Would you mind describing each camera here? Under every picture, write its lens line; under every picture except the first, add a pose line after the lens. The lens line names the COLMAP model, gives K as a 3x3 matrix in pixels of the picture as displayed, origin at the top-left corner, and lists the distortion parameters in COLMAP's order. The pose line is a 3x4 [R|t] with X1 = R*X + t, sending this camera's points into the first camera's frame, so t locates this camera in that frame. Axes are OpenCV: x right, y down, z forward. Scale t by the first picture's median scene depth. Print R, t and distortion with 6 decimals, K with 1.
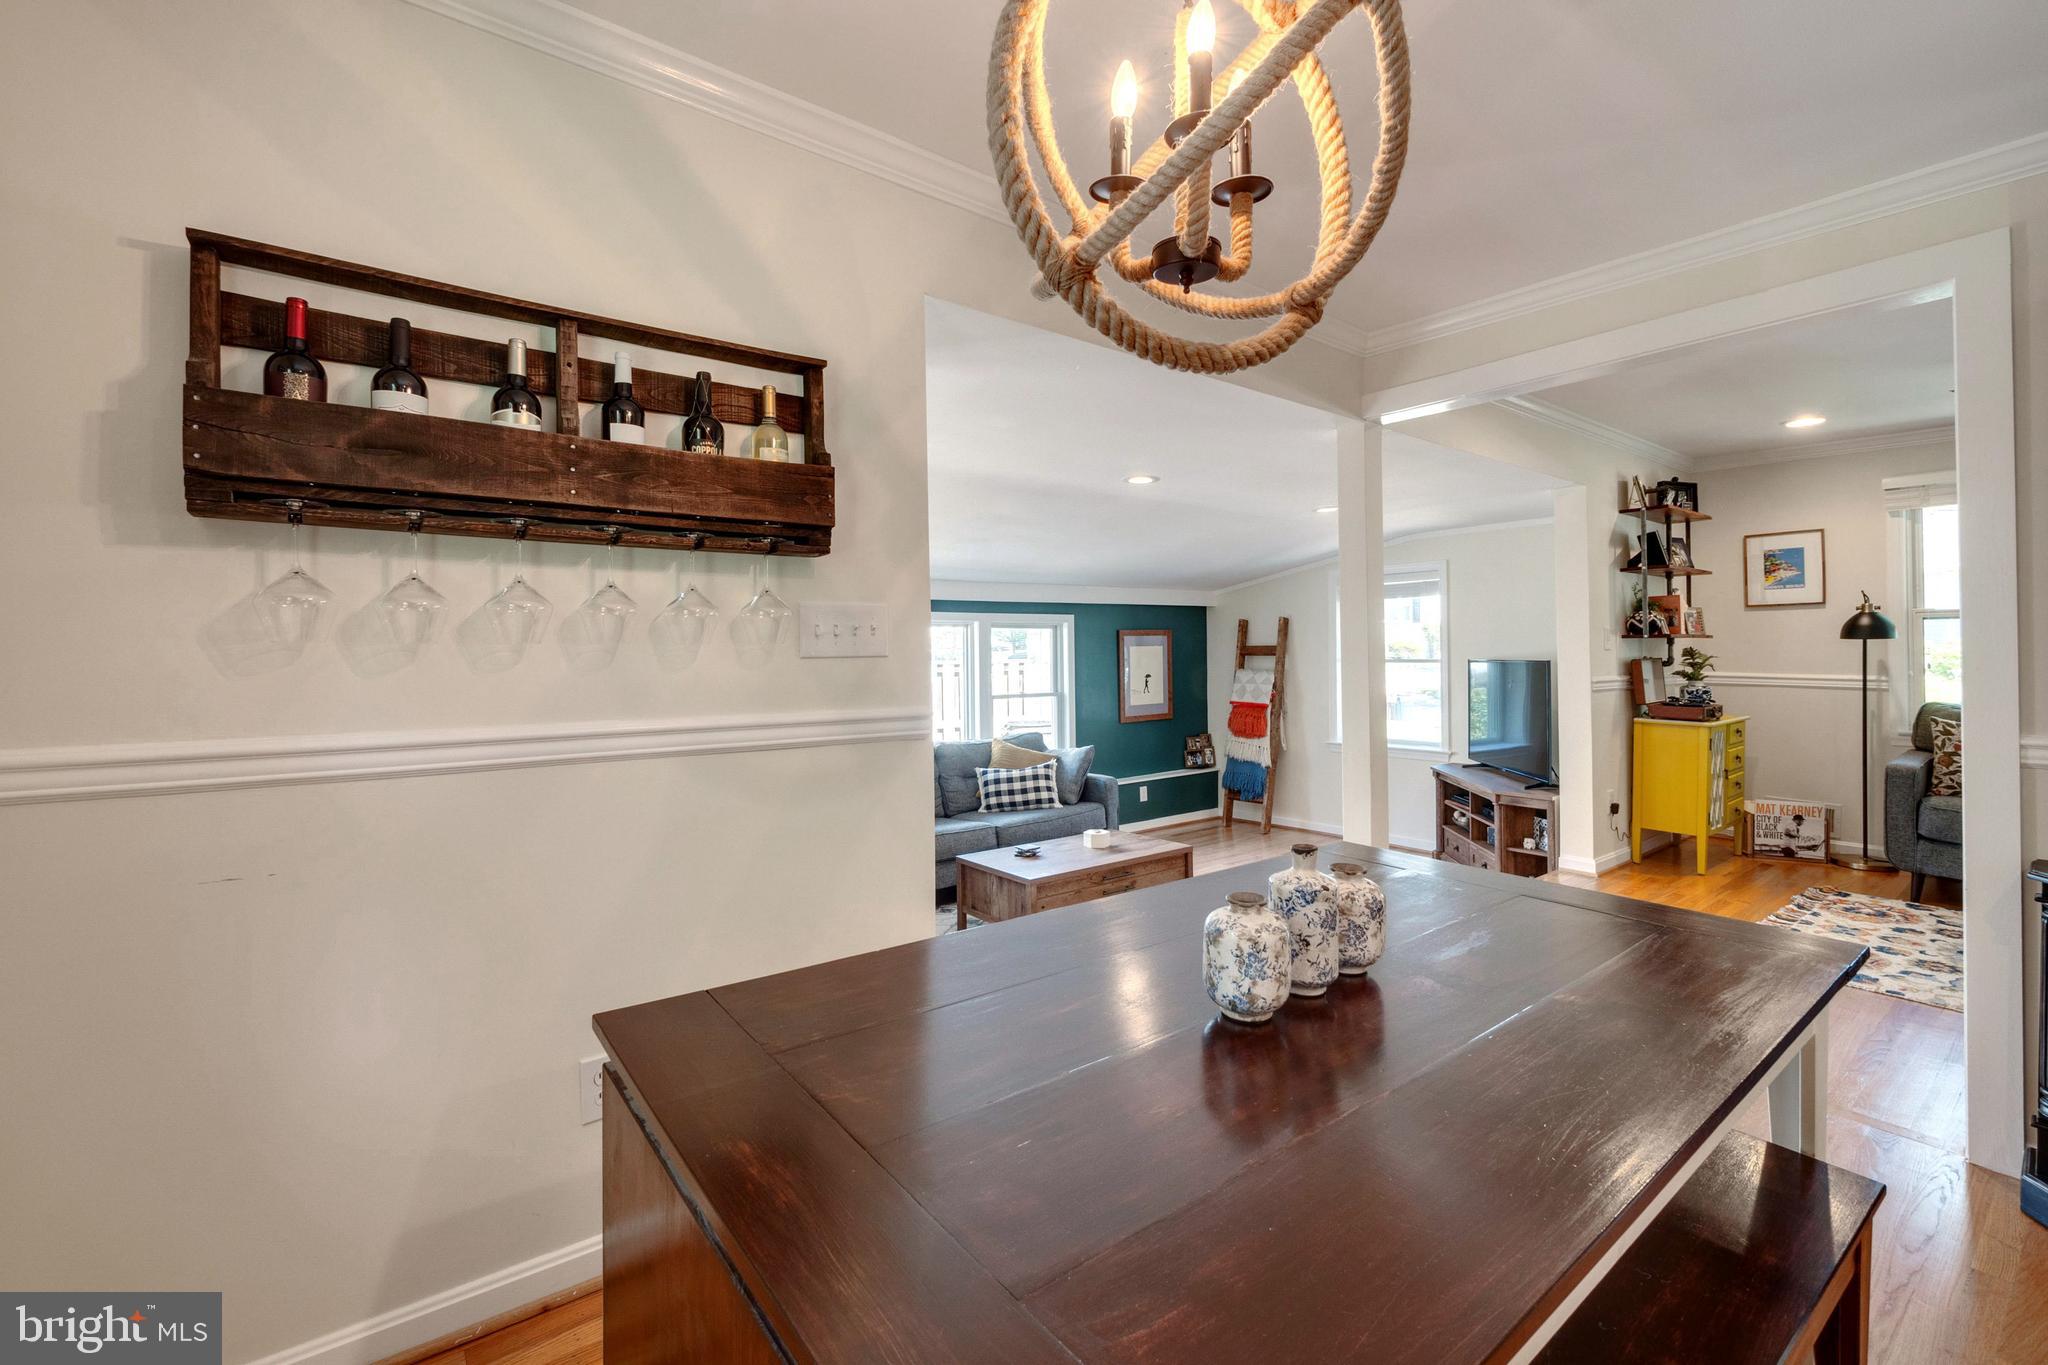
lens RADIAL K [[874.1, 0, 1024.7], [0, 874.1, 648.4], [0, 0, 1]] dist [-0.004082, 0.001255]
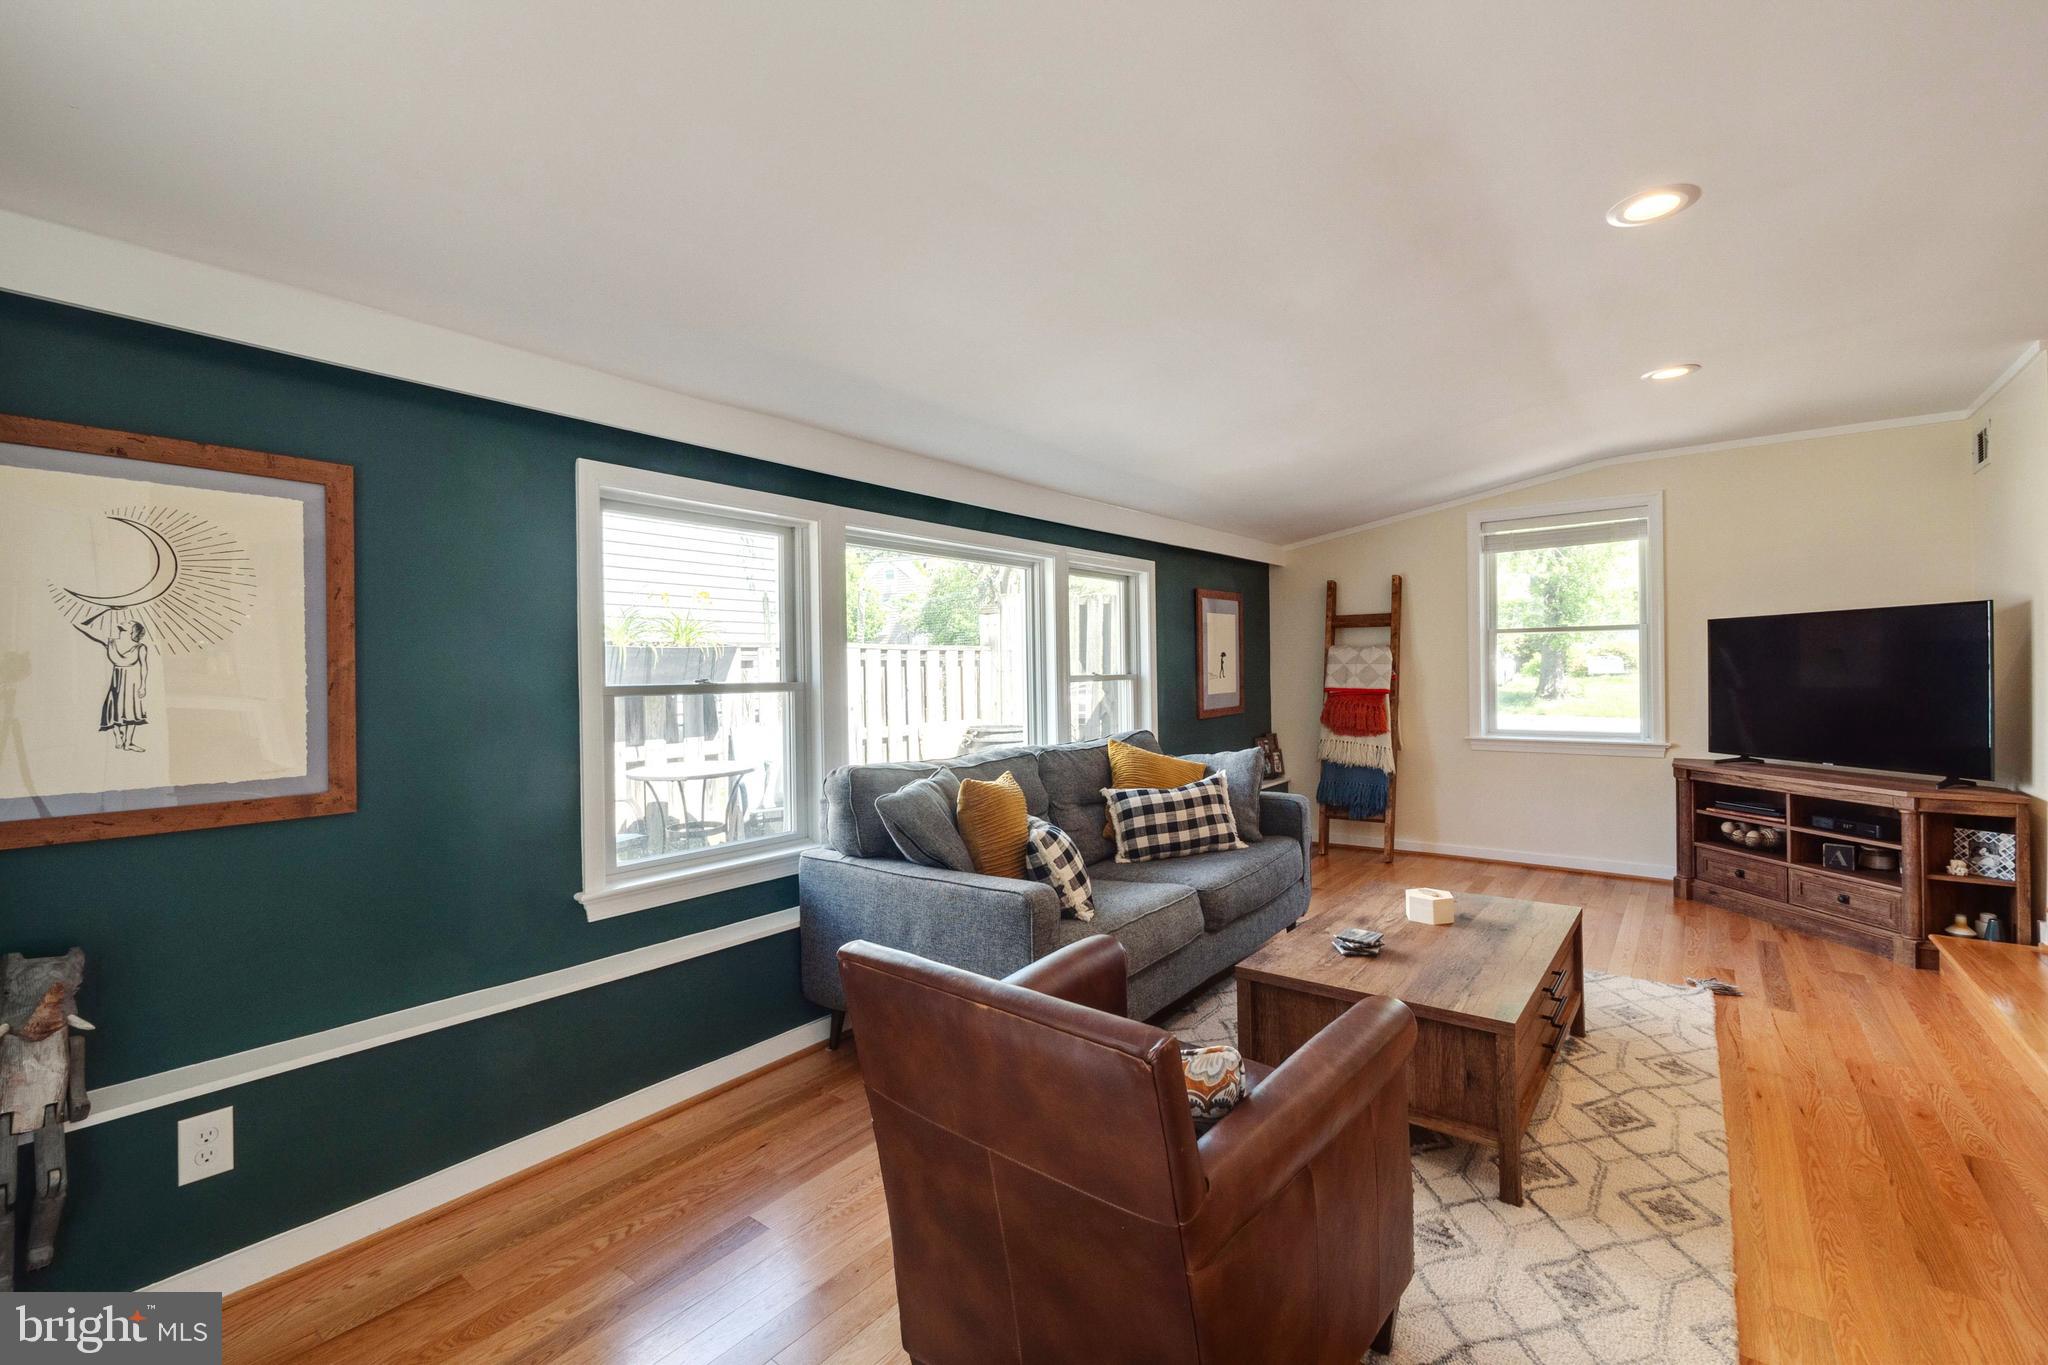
lens RADIAL K [[848.4, 0, 1026.6], [0, 848.4, 674.1], [0, 0, 1]] dist [-0.003466, -0.000411]
pose [[0.969467, -0.004586, 0.245179, -0.251372], [0.003102, 0.999974, 0.006439, 0.055949], [-0.245203, -0.005481, 0.969456, 0.461204]]
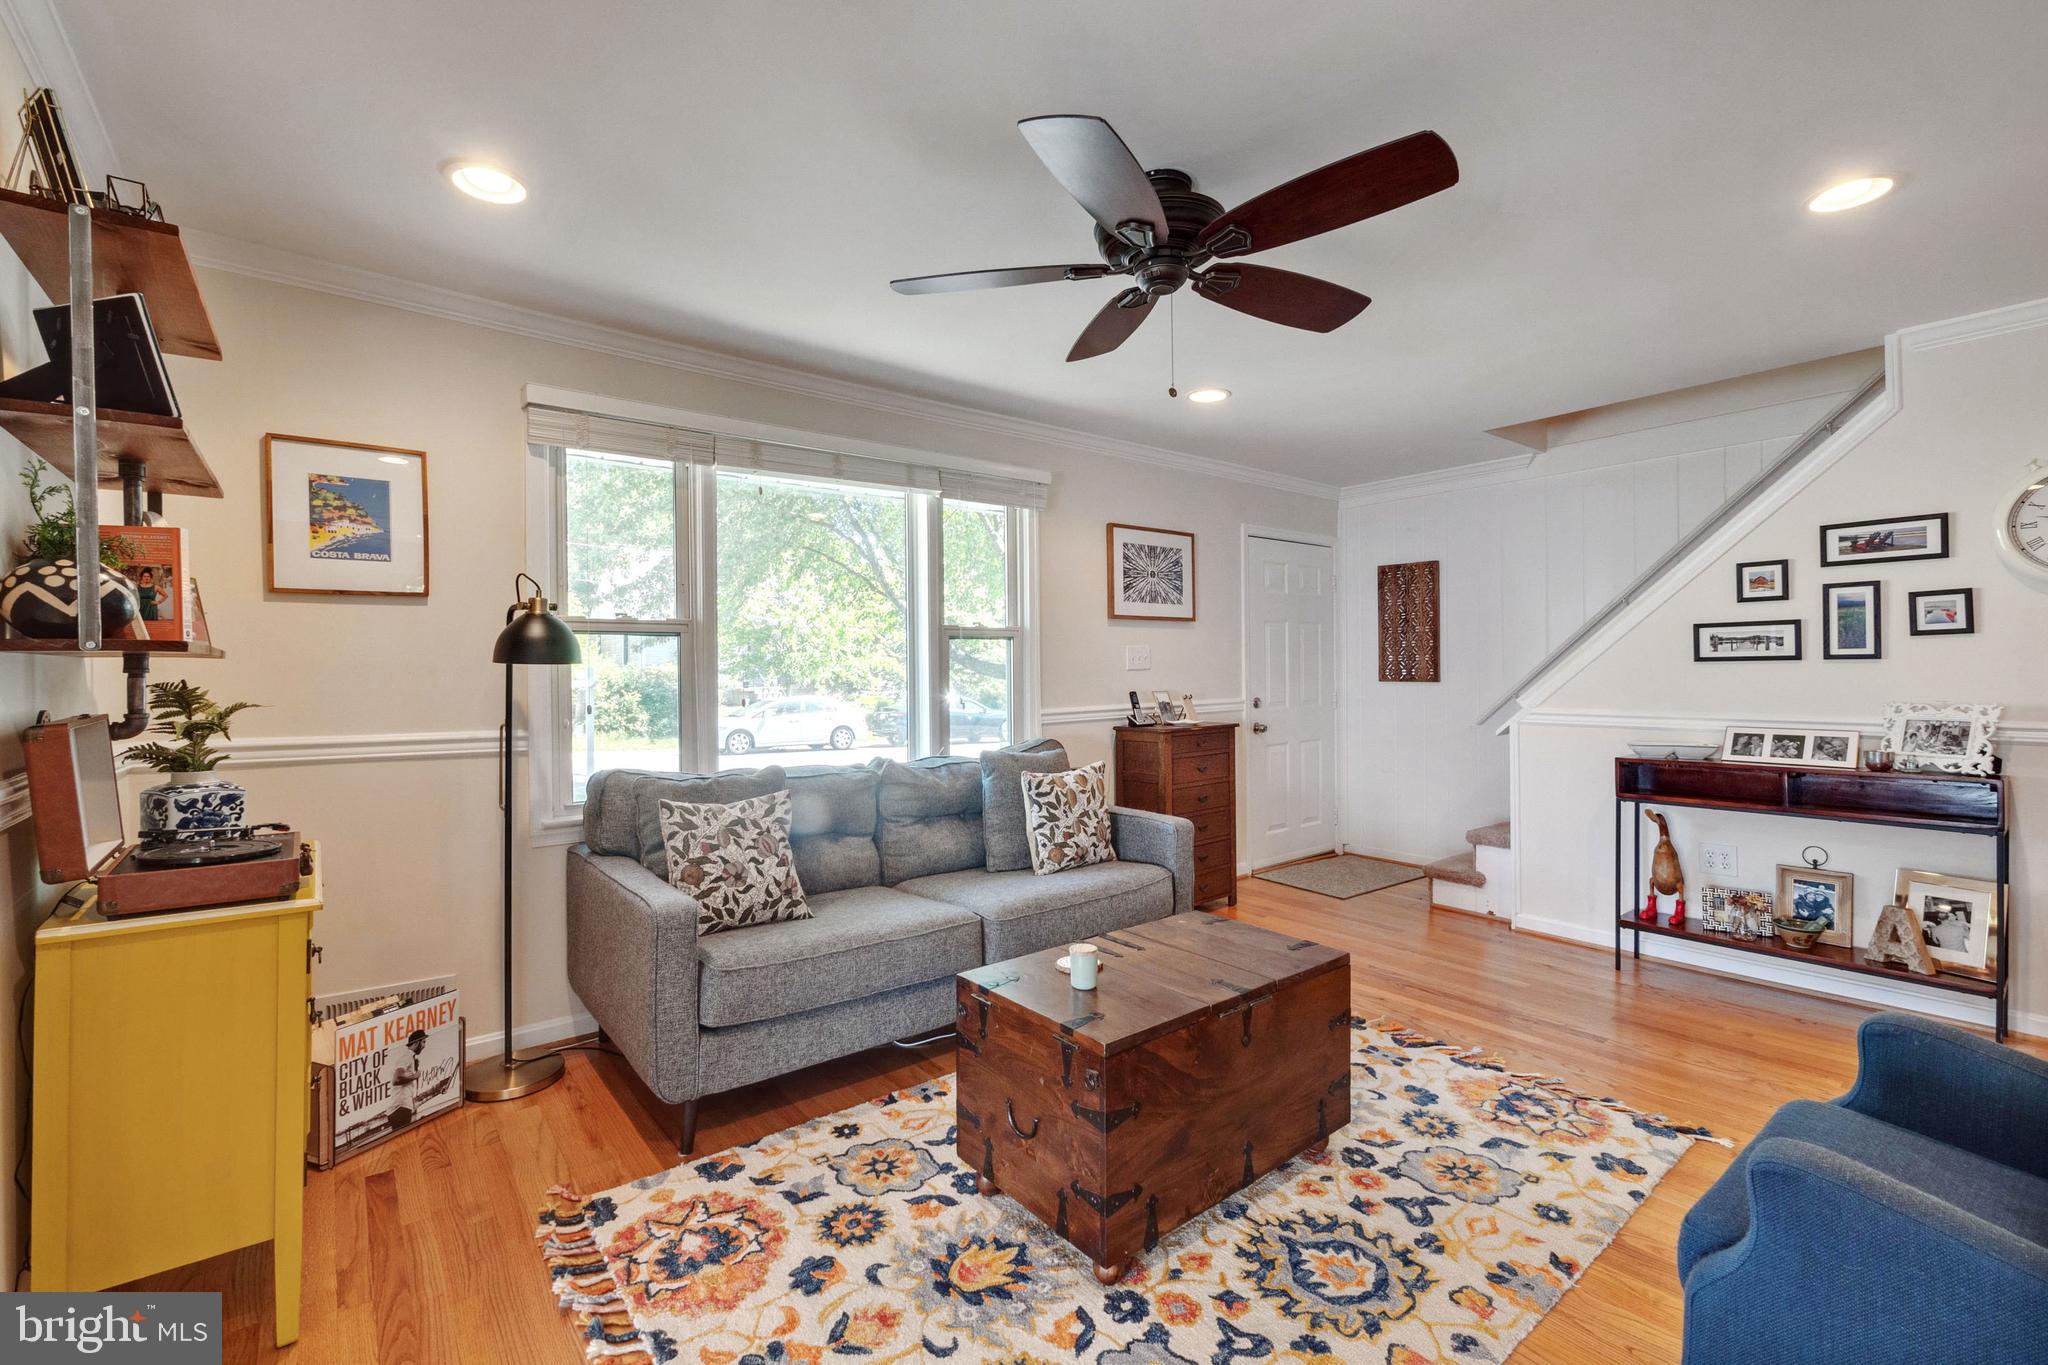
lens RADIAL K [[874.1, 0, 1026.5], [0, 874.1, 673.9], [0, 0, 1]] dist [-0.004082, 0.001255]
pose [[-0.018383, 0.002403, 0.999828, 0.338060], [0.007232, 0.999971, -0.002270, -0.000952], [-0.999805, 0.007189, -0.018400, 0.564931]]
